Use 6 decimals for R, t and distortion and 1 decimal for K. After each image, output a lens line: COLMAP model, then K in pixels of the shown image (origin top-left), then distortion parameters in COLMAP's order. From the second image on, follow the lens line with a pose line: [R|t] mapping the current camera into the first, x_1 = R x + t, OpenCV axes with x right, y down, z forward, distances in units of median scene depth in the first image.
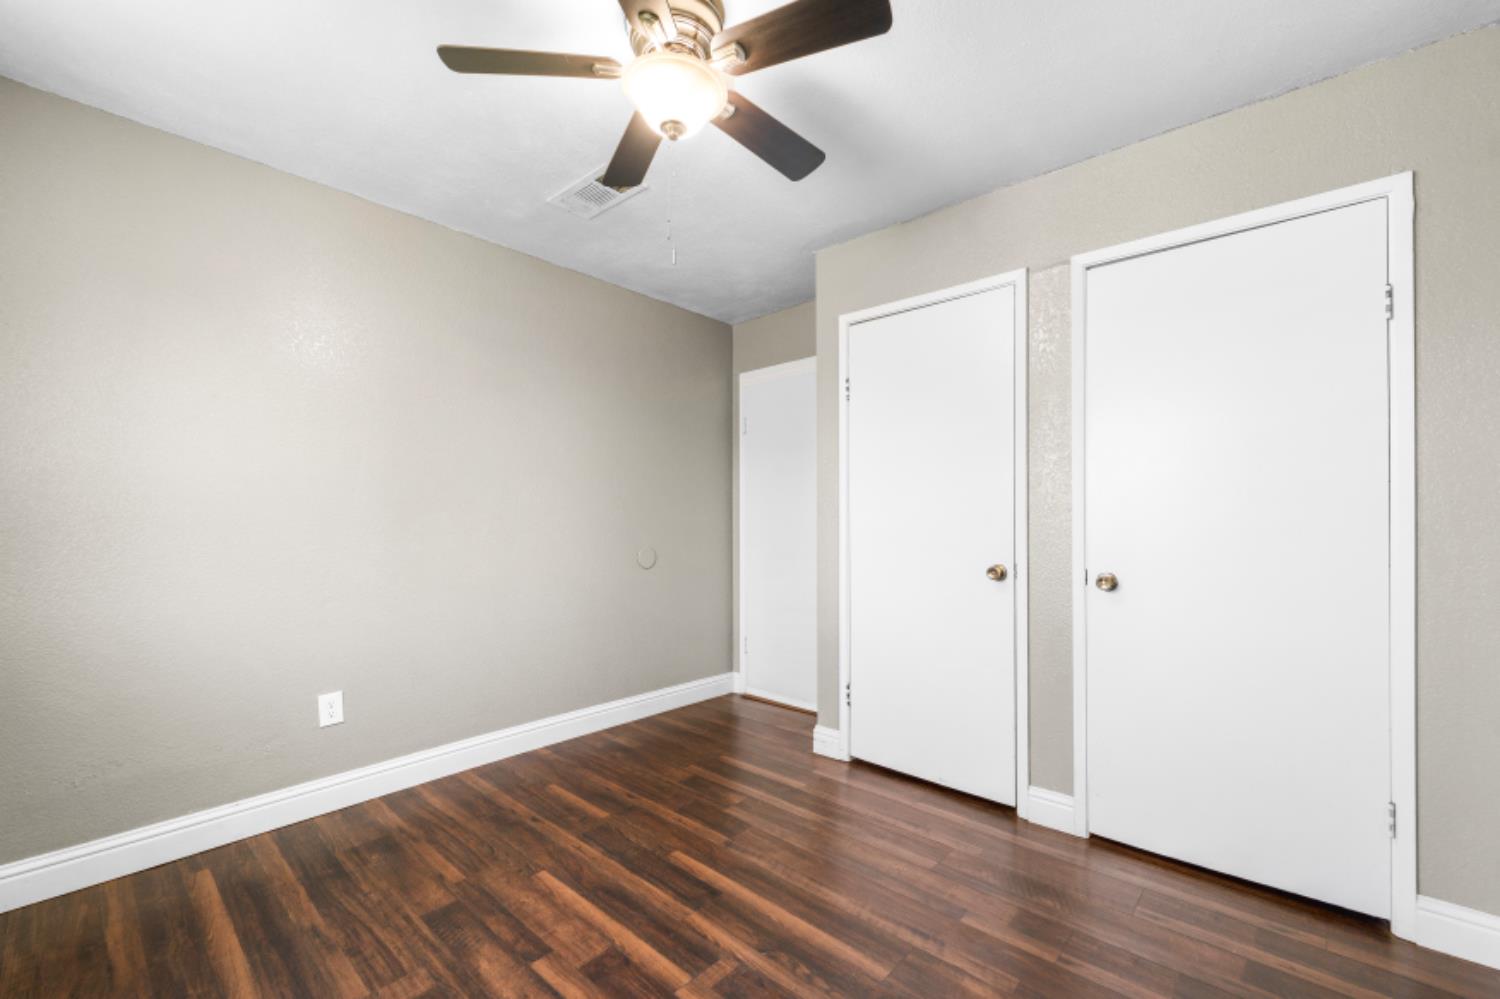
lens RADIAL K [[612.9, 0, 750.7], [0, 612.9, 521.0], [0, 0, 1]] dist [0.000518, -0.000093]
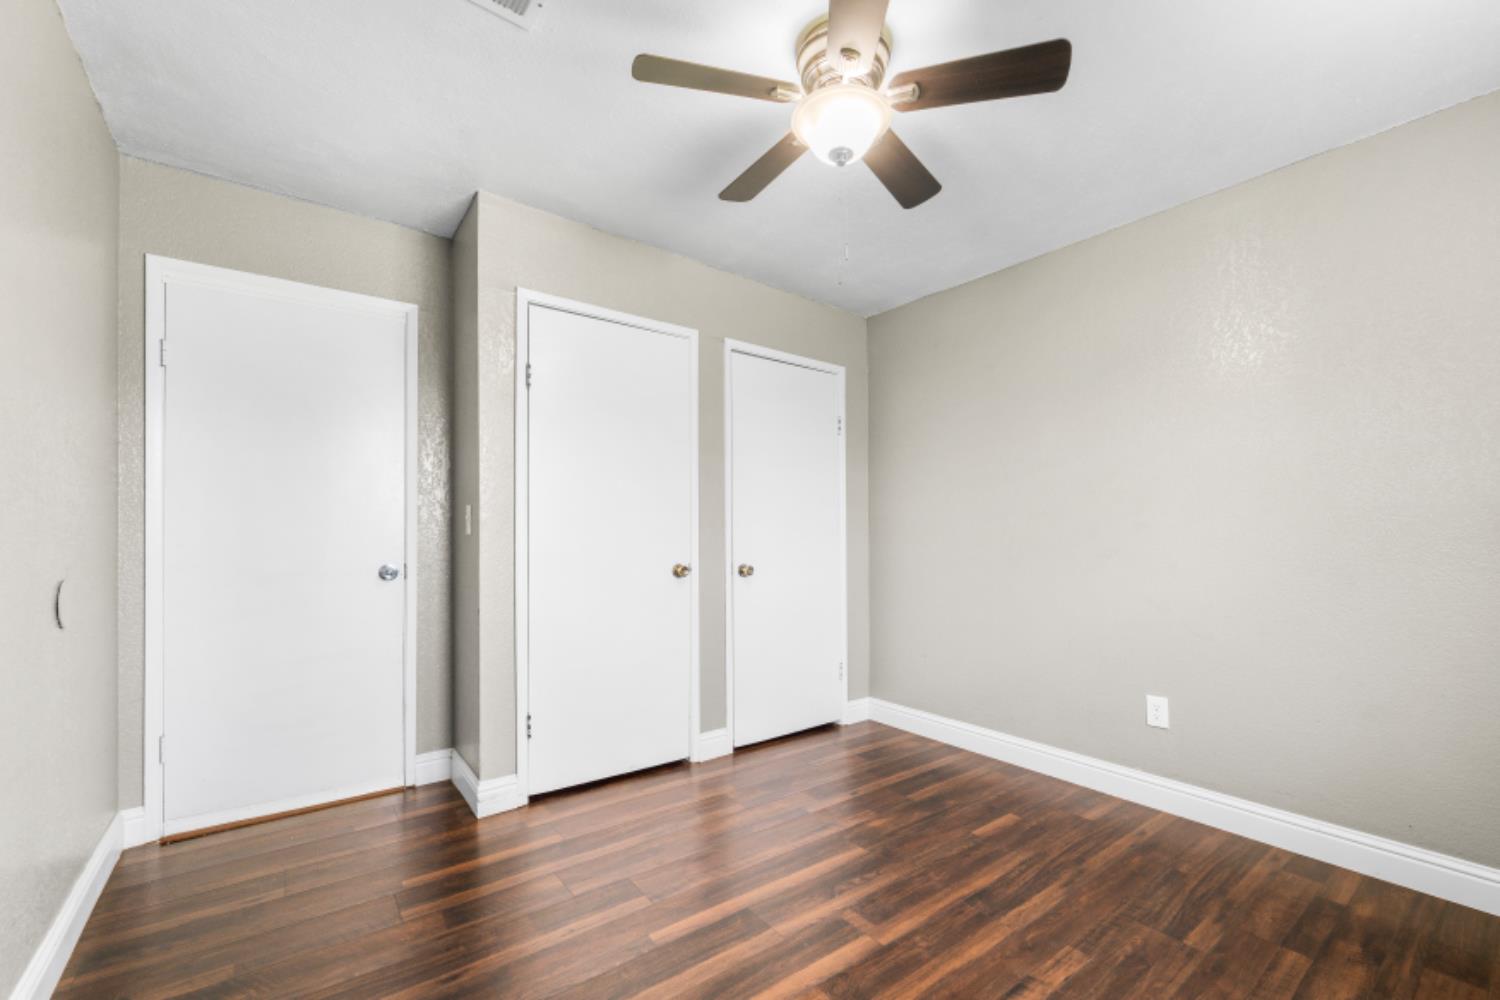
lens RADIAL K [[628.1, 0, 753.5], [0, 628.1, 530.0], [0, 0, 1]] dist [-0.000793, -0.000111]
pose [[0.185444, 0.007229, 0.982628, -0.862465], [0.001233, 0.999970, -0.007589, 0.014600], [-0.982654, 0.002618, 0.185430, 0.678295]]
